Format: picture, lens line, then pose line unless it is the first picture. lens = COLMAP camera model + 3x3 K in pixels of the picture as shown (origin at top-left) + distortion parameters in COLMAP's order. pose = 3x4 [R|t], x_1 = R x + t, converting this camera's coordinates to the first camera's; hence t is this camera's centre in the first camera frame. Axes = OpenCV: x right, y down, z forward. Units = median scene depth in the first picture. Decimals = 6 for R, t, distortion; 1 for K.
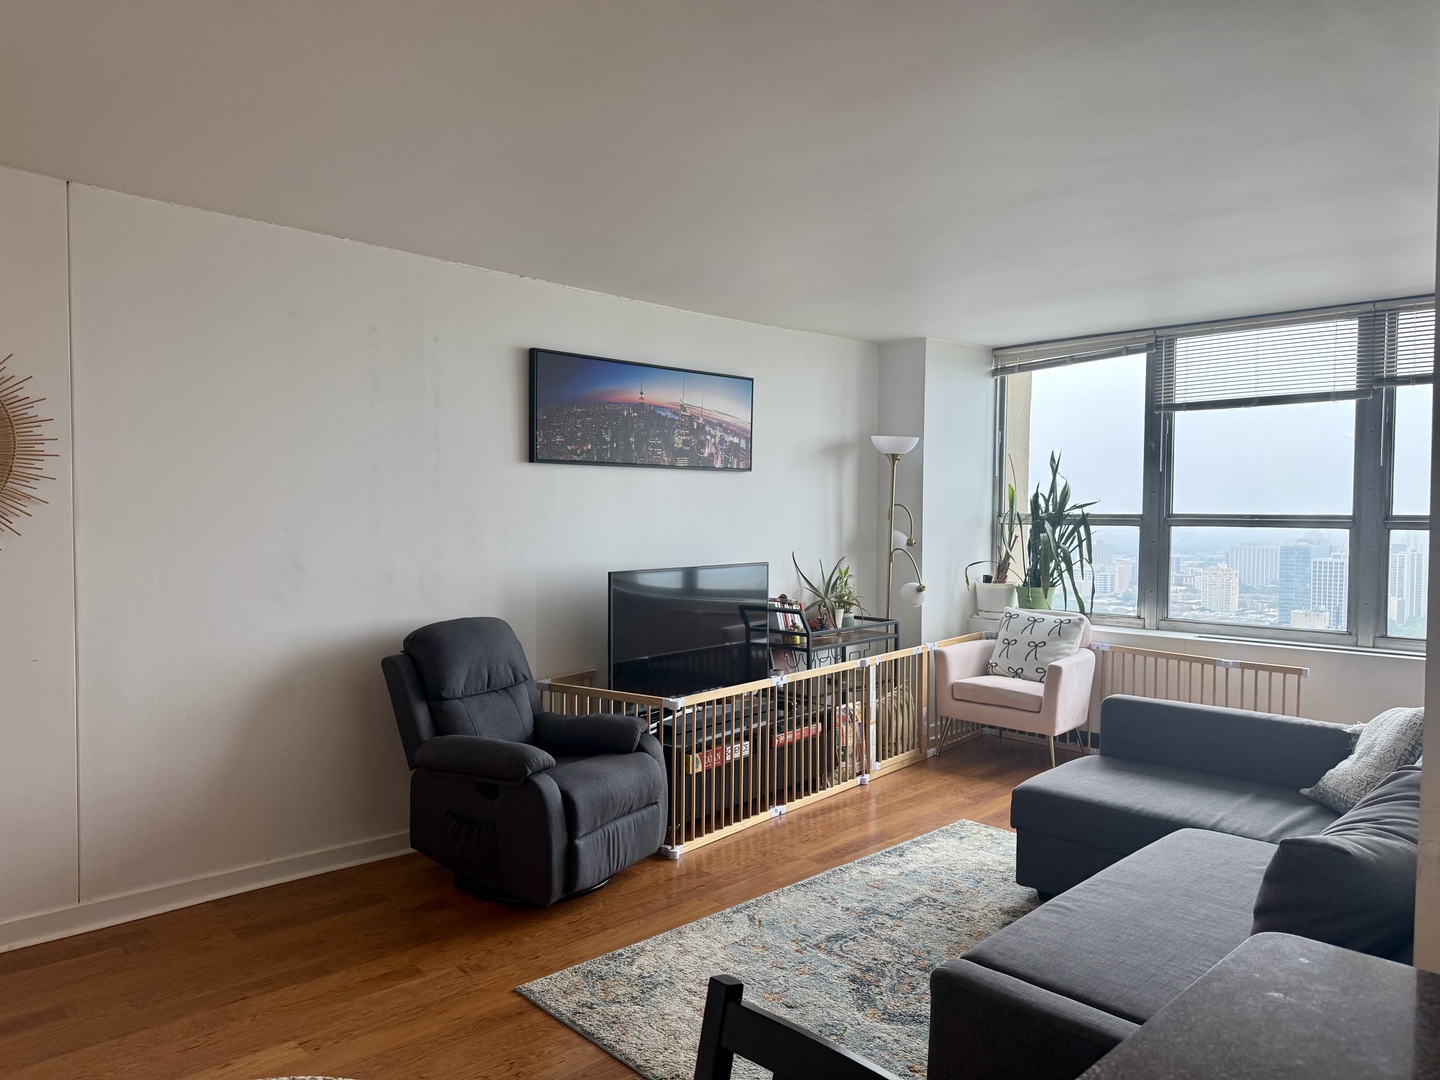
lens RADIAL K [[1006.8, 0, 693.4], [0, 1006.8, 532.8], [0, 0, 1]] dist [0.054764, -0.073500]
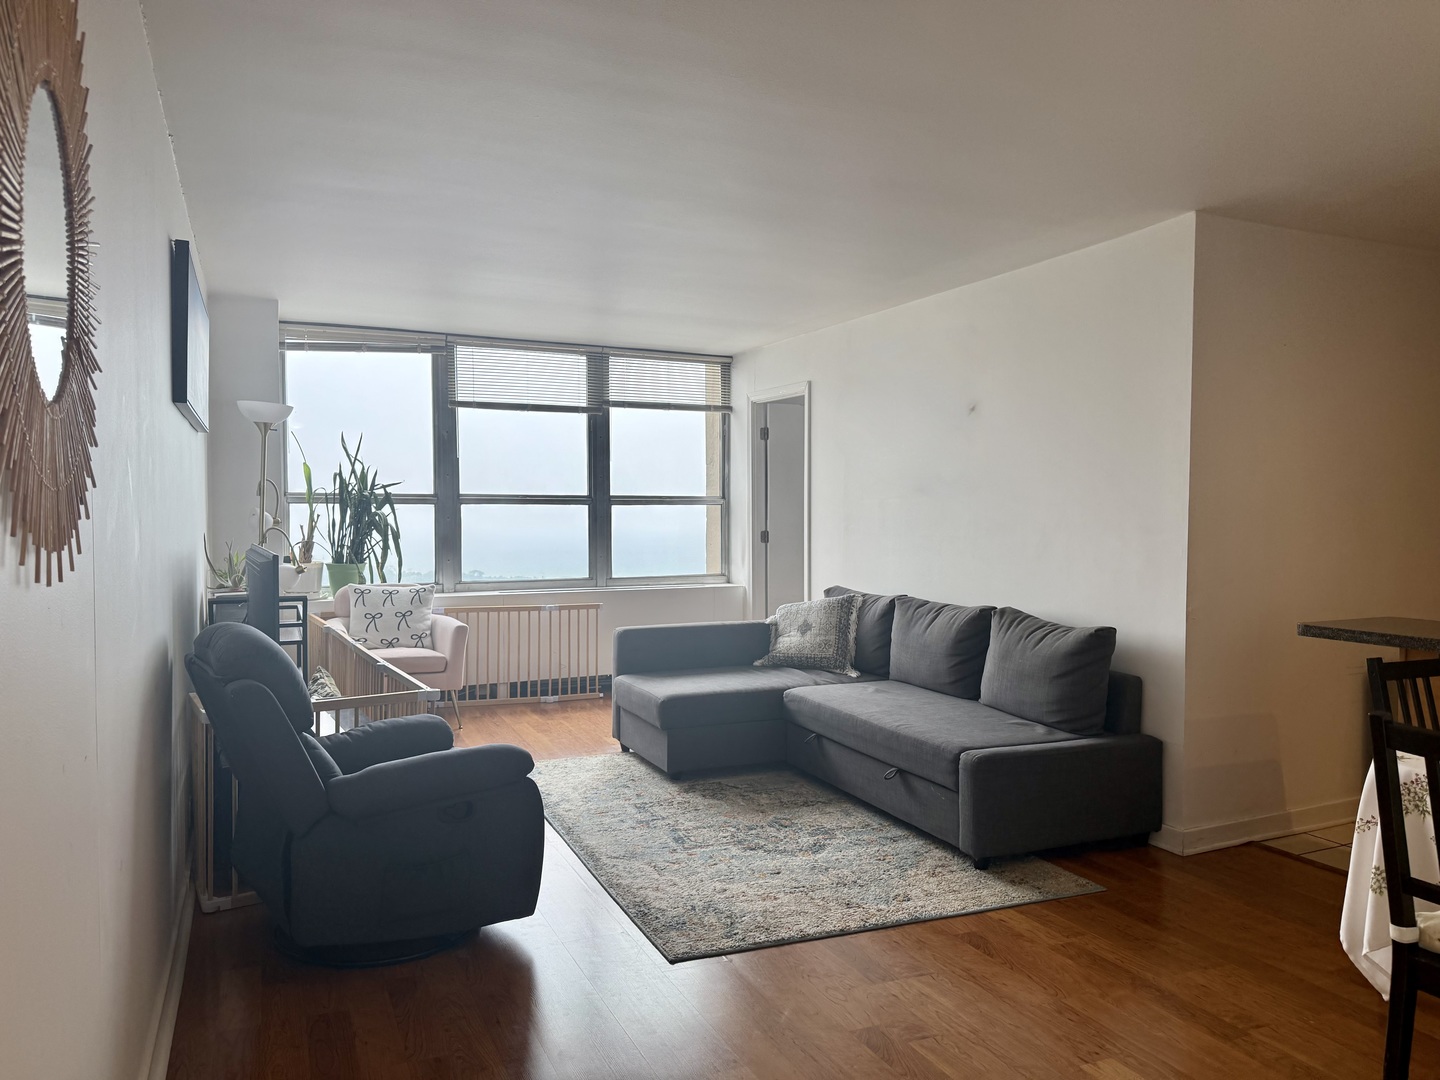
lens RADIAL K [[1006.8, 0, 711.4], [0, 1006.8, 541.6], [0, 0, 1]] dist [0.054764, -0.073500]
pose [[0.333324, -0.031161, 0.942297, -0.606958], [0.020061, 0.999462, 0.025955, 0.014067], [-0.942599, 0.010252, 0.333770, 0.364811]]
